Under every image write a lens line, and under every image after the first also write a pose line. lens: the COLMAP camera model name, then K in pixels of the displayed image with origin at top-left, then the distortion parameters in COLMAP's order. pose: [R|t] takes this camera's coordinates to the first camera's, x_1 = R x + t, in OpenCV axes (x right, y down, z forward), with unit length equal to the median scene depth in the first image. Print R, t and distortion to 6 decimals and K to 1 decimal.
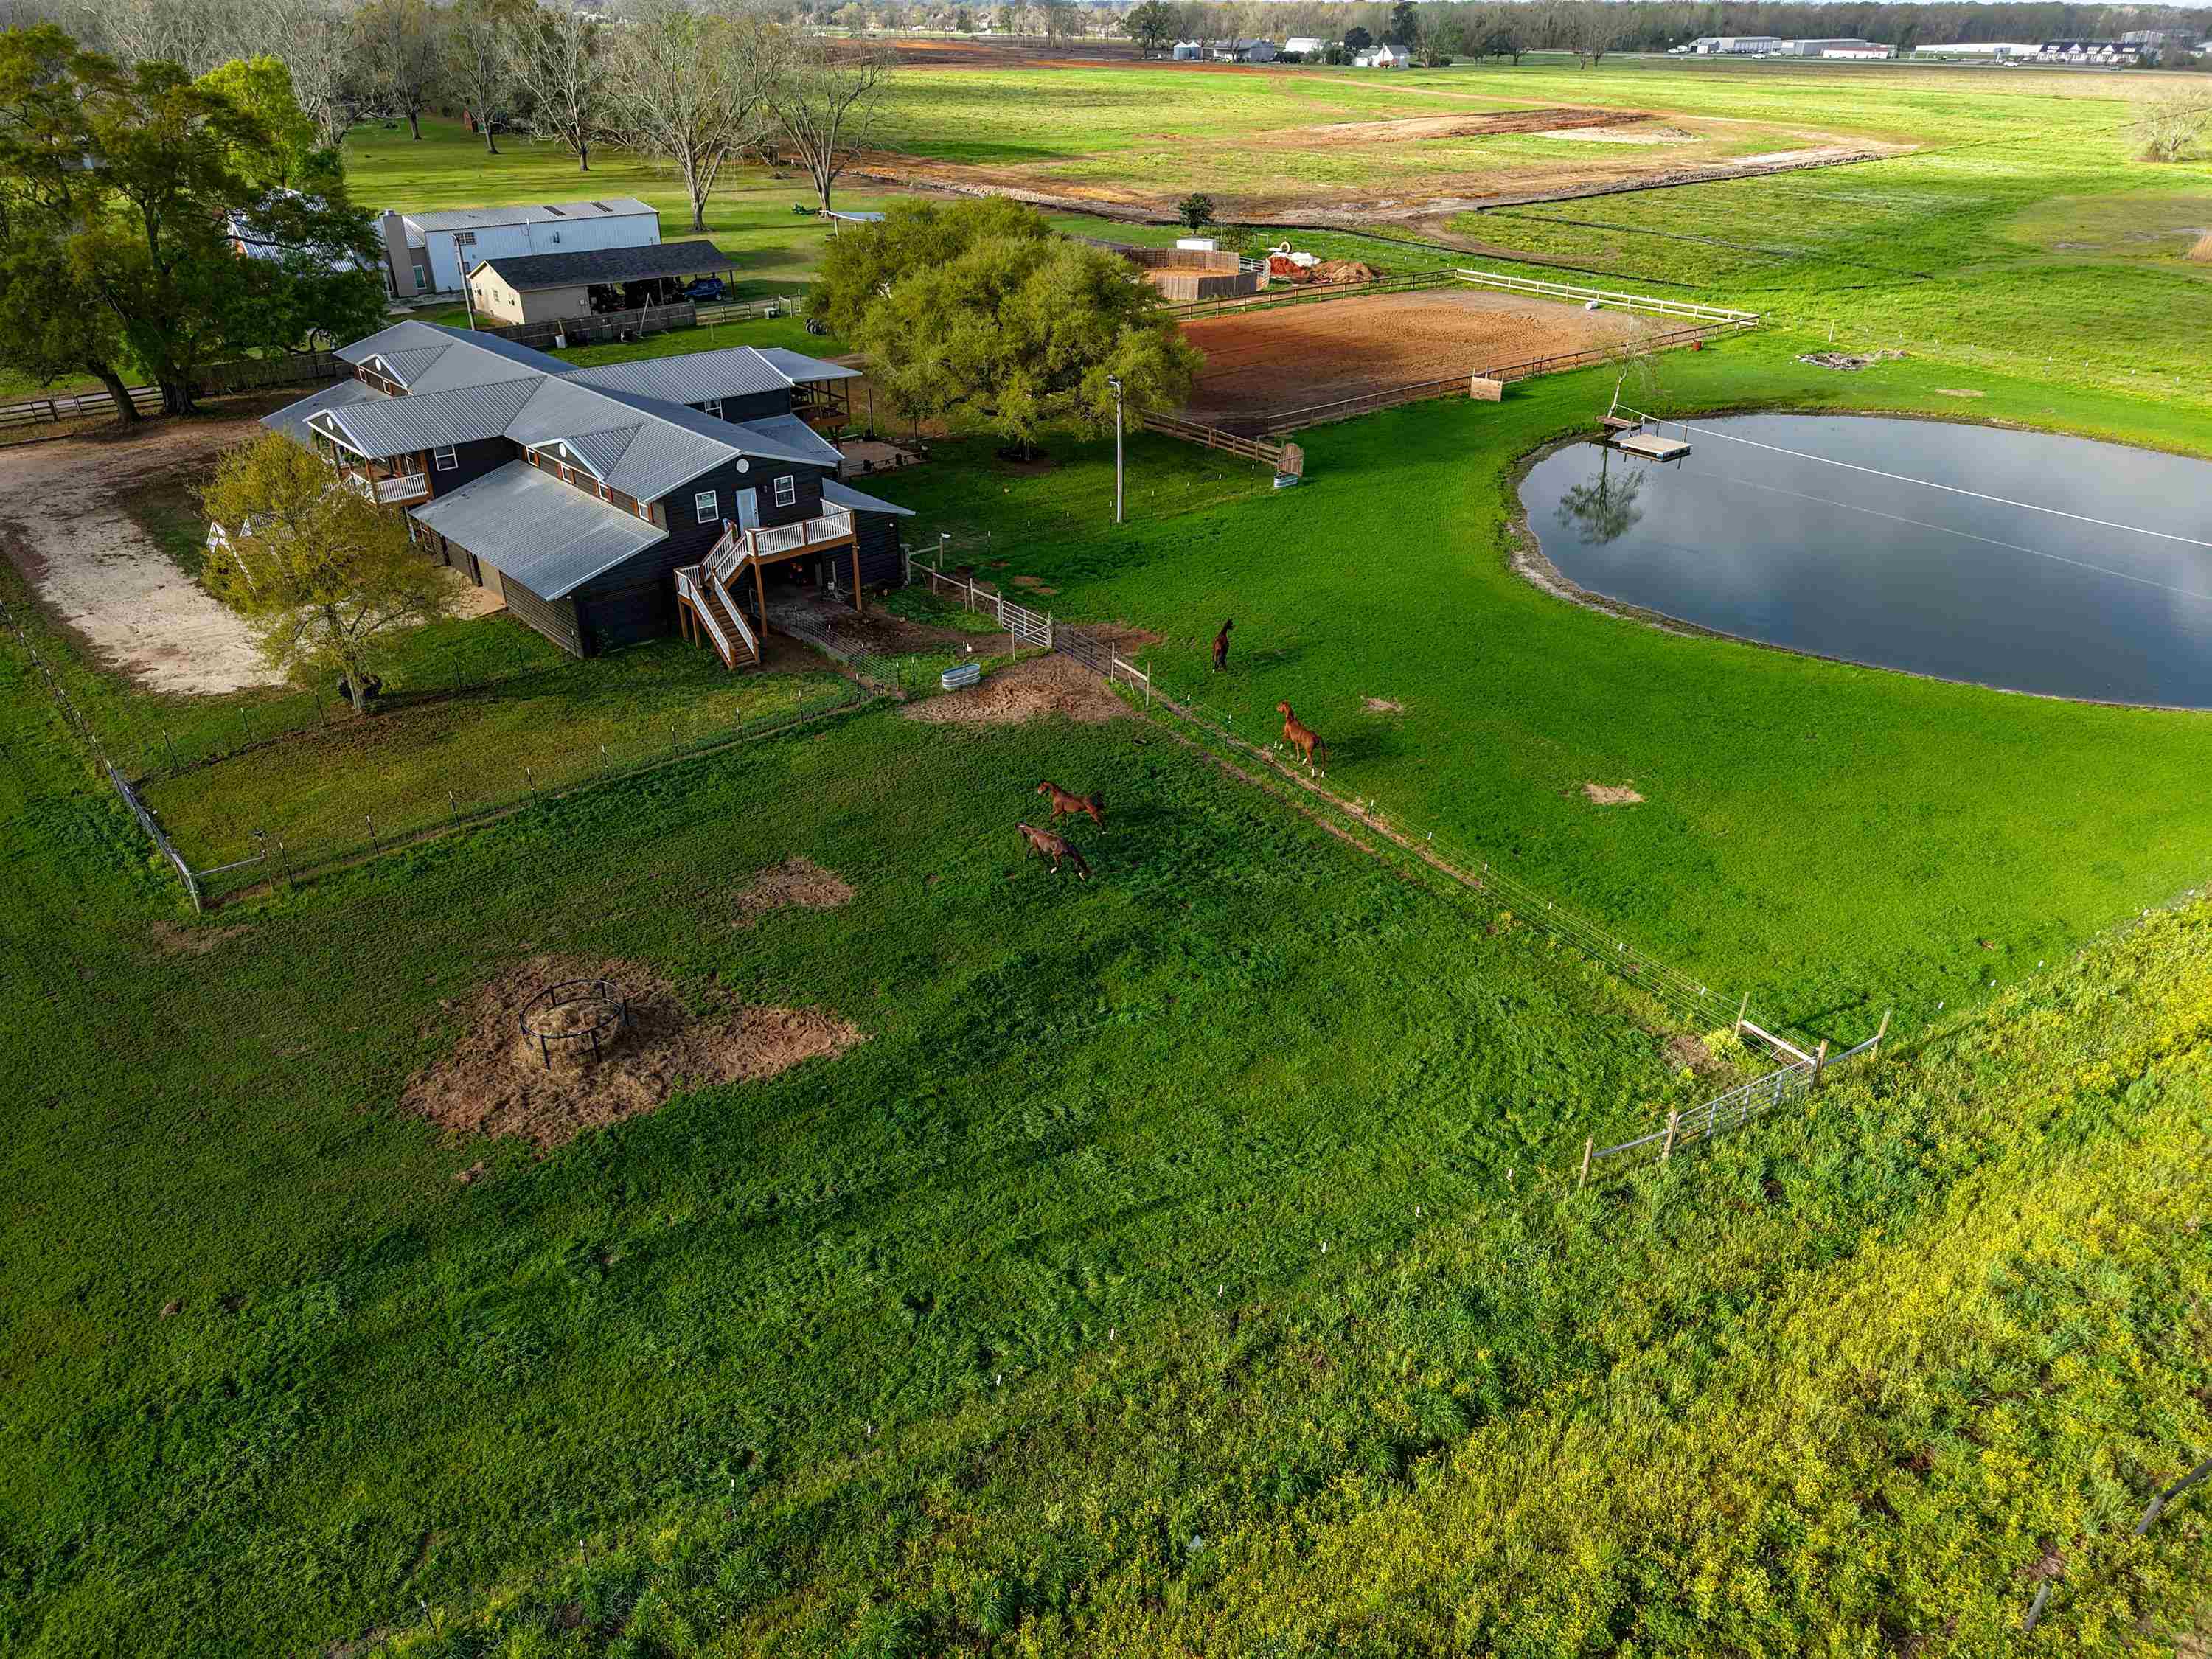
lens RADIAL K [[1472.3, 0, 1106.0], [0, 1472.3, 829.5], [0, 0, 1]] dist [0.061737, -0.067003]
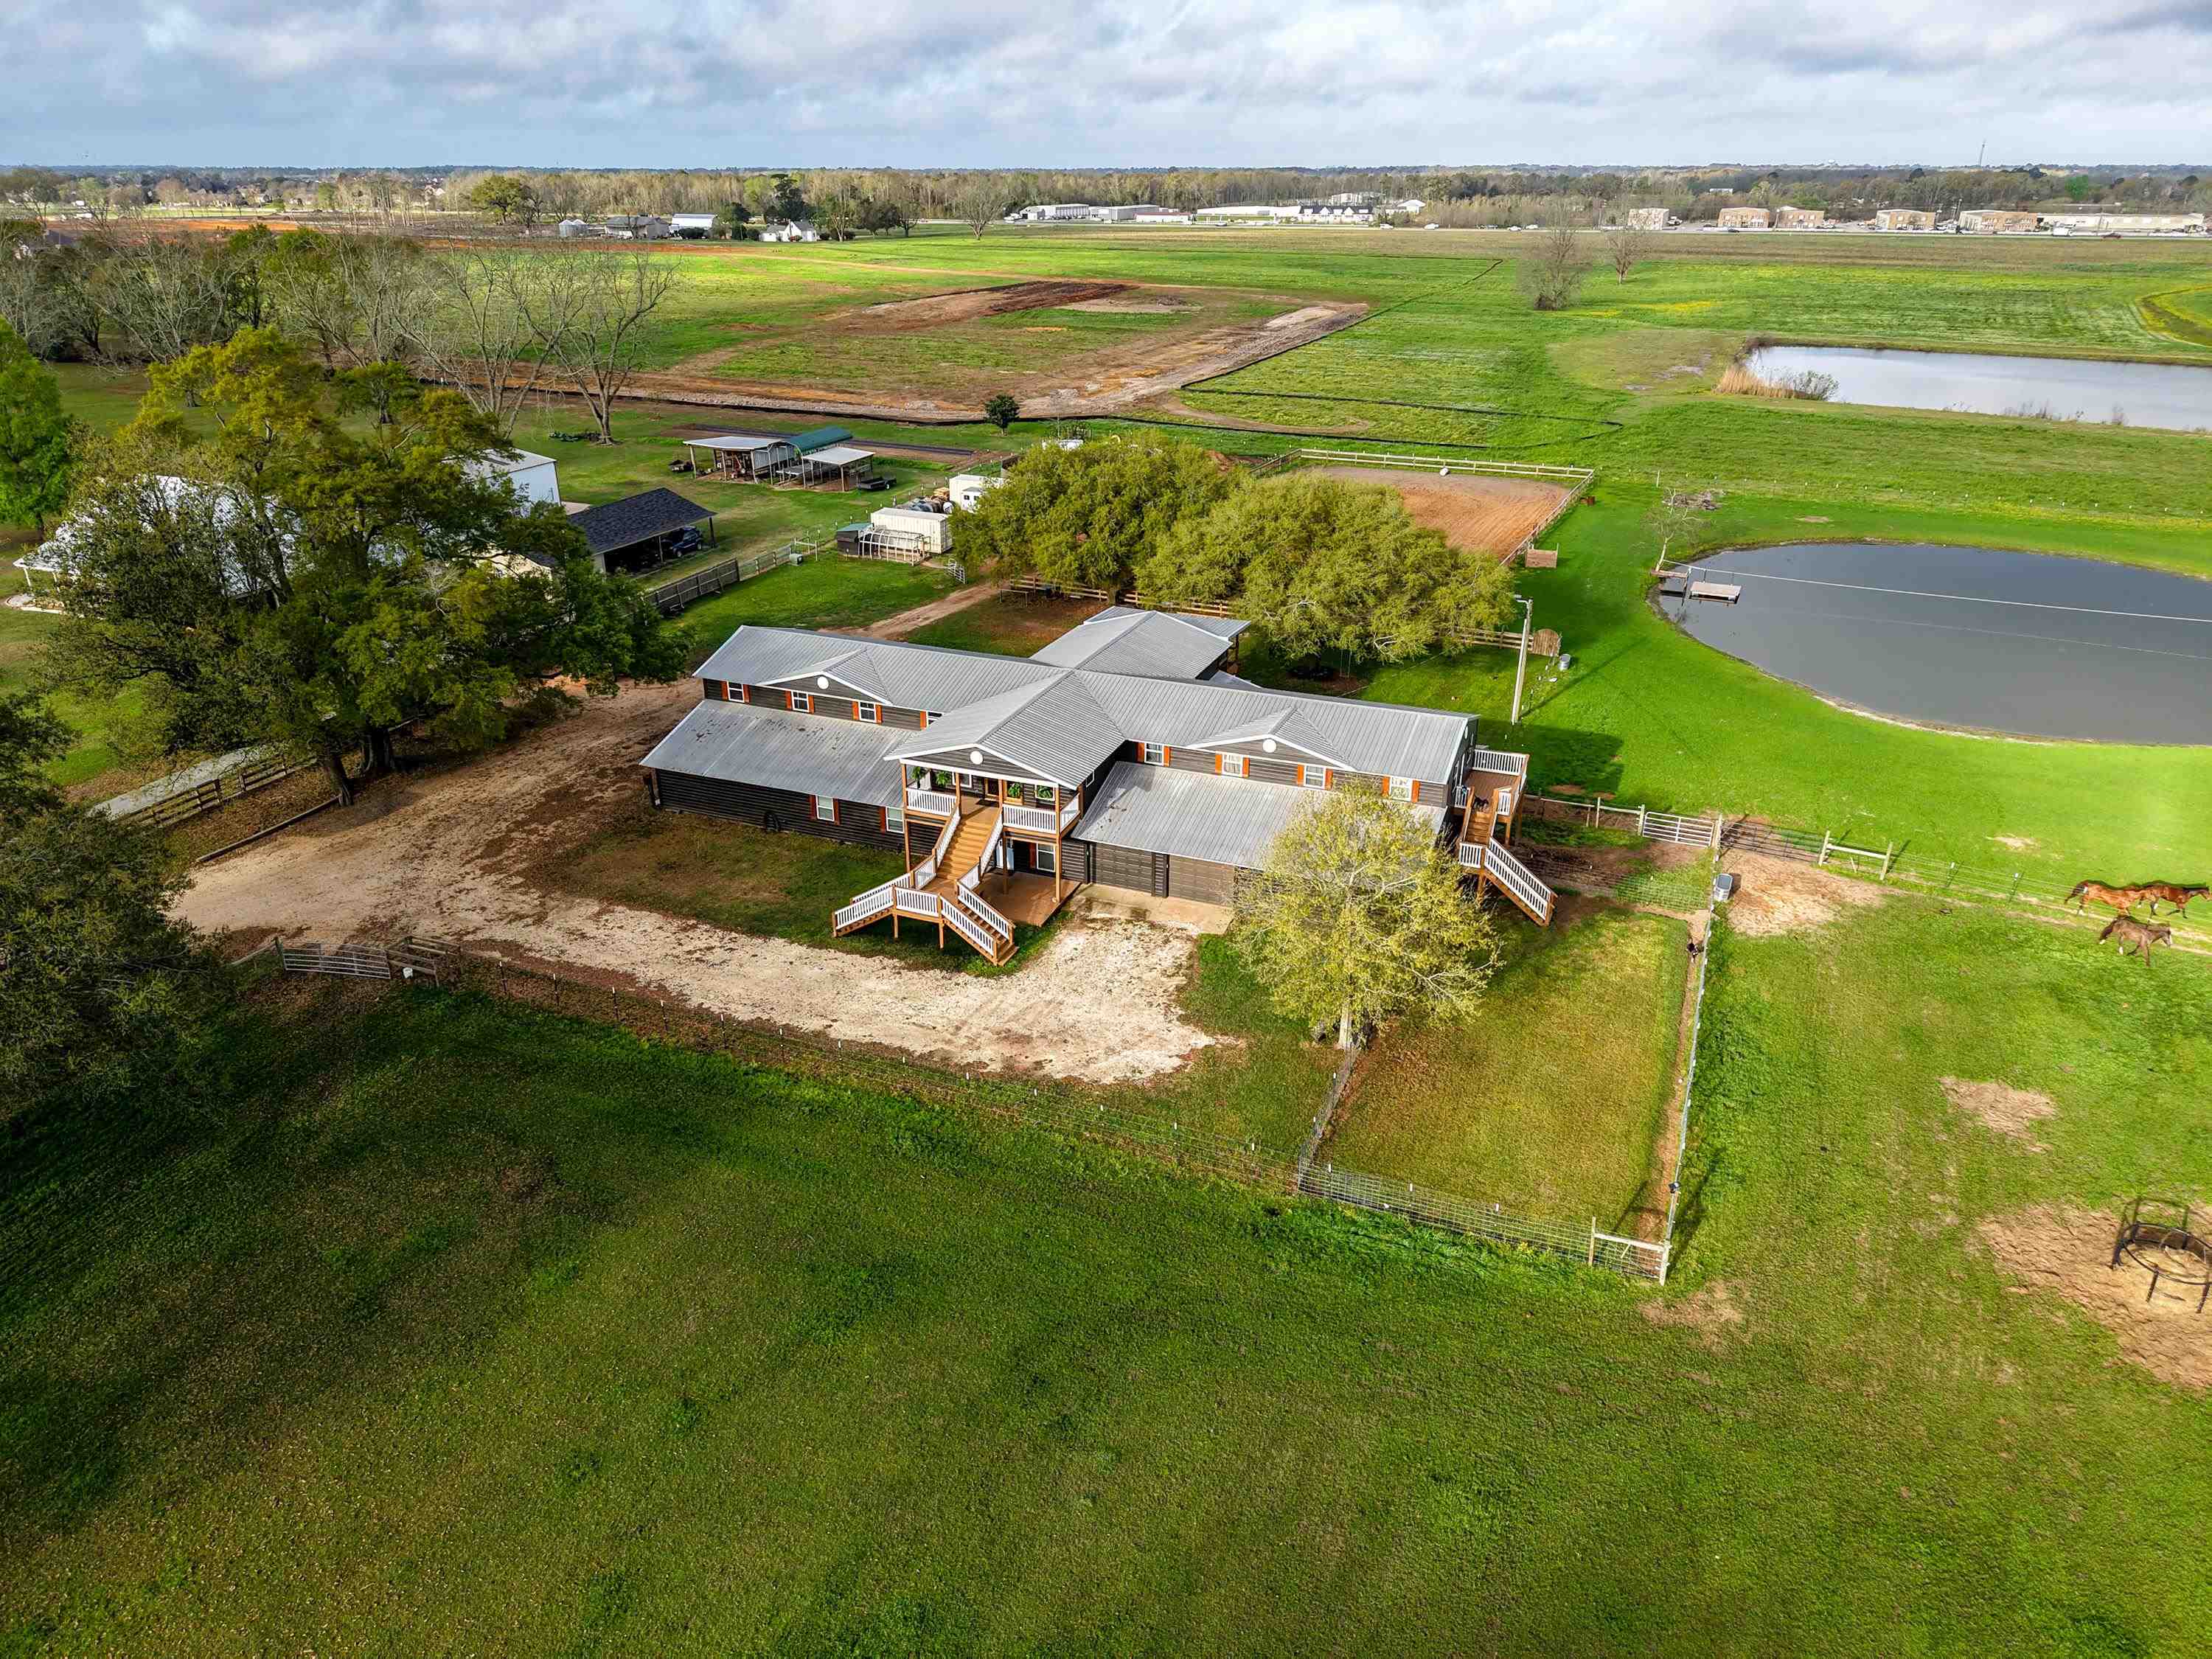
lens RADIAL K [[1472.3, 0, 1106.0], [0, 1472.3, 829.5], [0, 0, 1]] dist [0.061737, -0.067003]
pose [[0.900277, -0.185146, 0.393983, -0.621913], [0.218505, 0.974969, -0.041125, -0.133414], [-0.376507, 0.123111, 0.918197, 0.106026]]
